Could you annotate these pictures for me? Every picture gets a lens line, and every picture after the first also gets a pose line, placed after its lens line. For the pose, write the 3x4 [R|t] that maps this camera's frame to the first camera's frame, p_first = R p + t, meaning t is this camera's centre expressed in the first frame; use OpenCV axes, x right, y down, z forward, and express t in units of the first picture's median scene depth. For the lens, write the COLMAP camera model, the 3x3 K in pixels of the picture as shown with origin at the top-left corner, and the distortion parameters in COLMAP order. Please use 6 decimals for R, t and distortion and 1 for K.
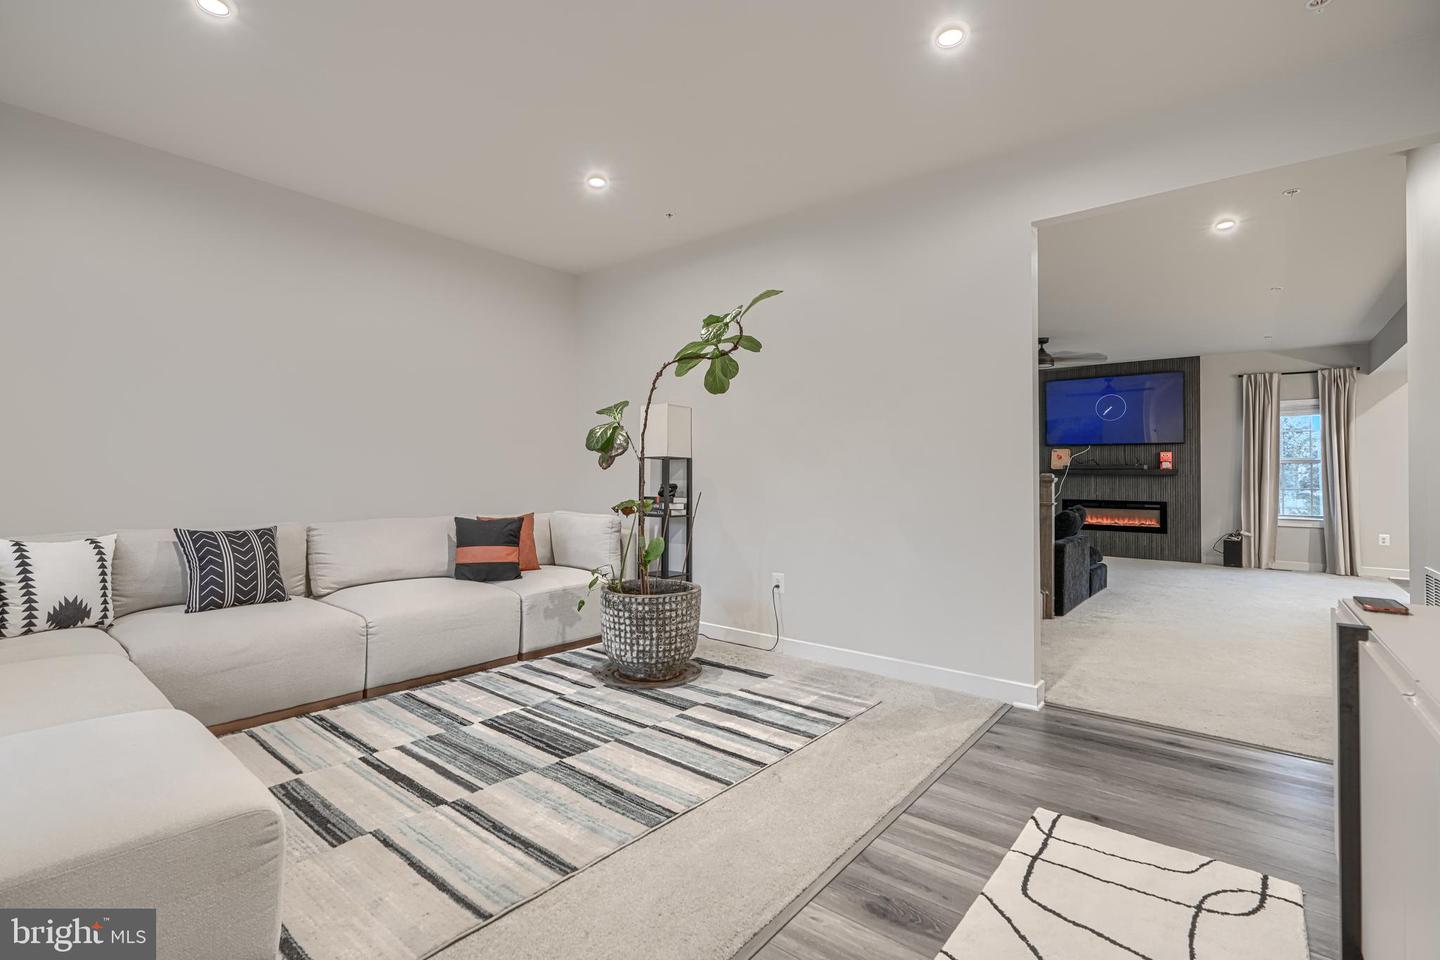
lens RADIAL K [[655.7, 0, 721.7], [0, 655.7, 466.6], [0, 0, 1]] dist [0.001343, -0.000972]
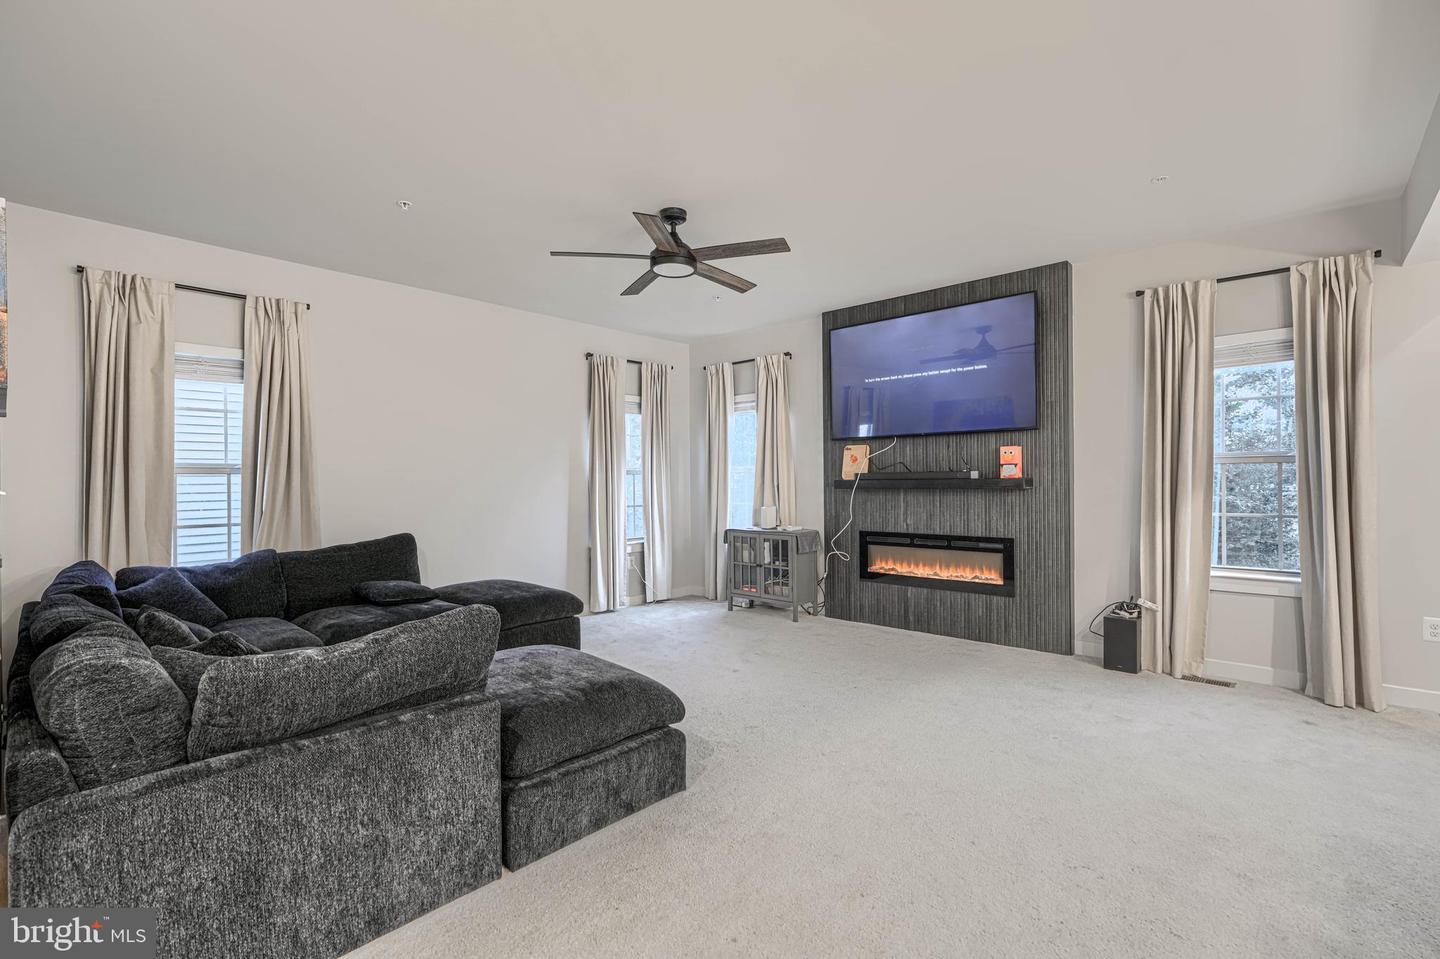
lens RADIAL K [[655.7, 0, 717.6], [0, 655.7, 487.0], [0, 0, 1]] dist [0.001343, -0.000972]
pose [[0.998131, -0.018545, -0.058224, 0.474891], [0.019991, 0.999504, 0.024345, -0.006729], [0.057744, -0.025464, 0.998007, 0.455555]]
